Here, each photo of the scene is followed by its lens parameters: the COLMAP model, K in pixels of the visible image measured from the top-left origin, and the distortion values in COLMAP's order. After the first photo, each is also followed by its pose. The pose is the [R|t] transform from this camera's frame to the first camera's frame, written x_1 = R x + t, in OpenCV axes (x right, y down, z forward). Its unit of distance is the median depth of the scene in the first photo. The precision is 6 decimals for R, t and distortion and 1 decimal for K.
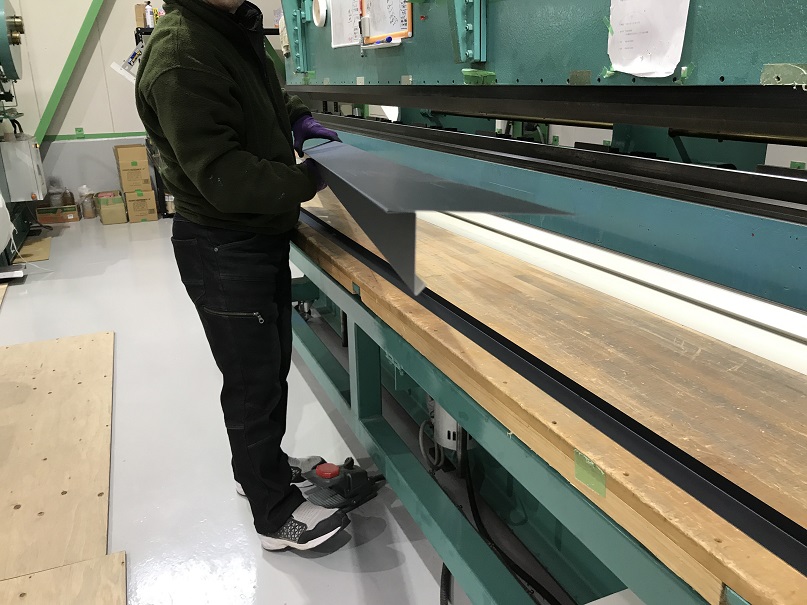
lens RADIAL K [[664.3, 0, 403.5], [0, 664.3, 302.5], [0, 0, 1]] dist [0.058851, -0.079233]
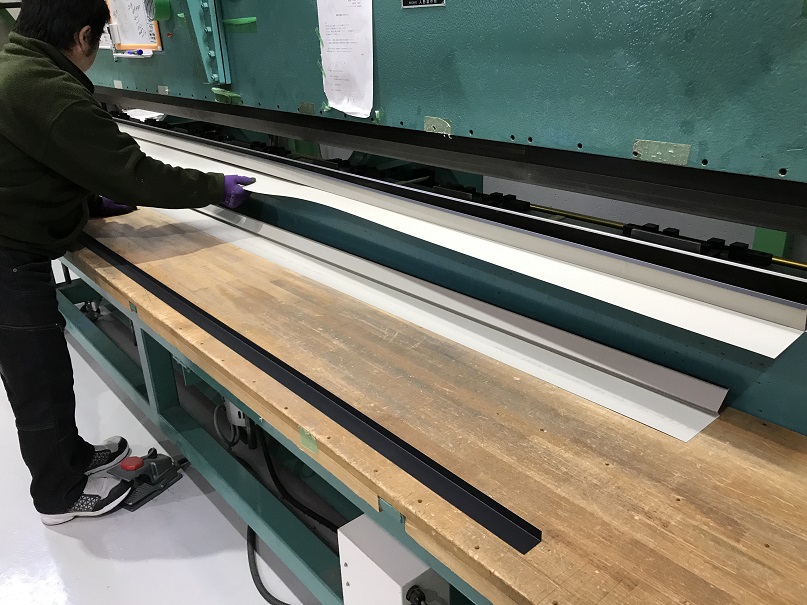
lens RADIAL K [[664.3, 0, 403.5], [0, 664.3, 302.5], [0, 0, 1]] dist [0.058851, -0.079233]
pose [[0.954690, -0.127638, 0.268843, 0.072011], [0.108907, 0.990536, 0.083534, -0.084228], [-0.276960, -0.050471, 0.959555, -0.260641]]
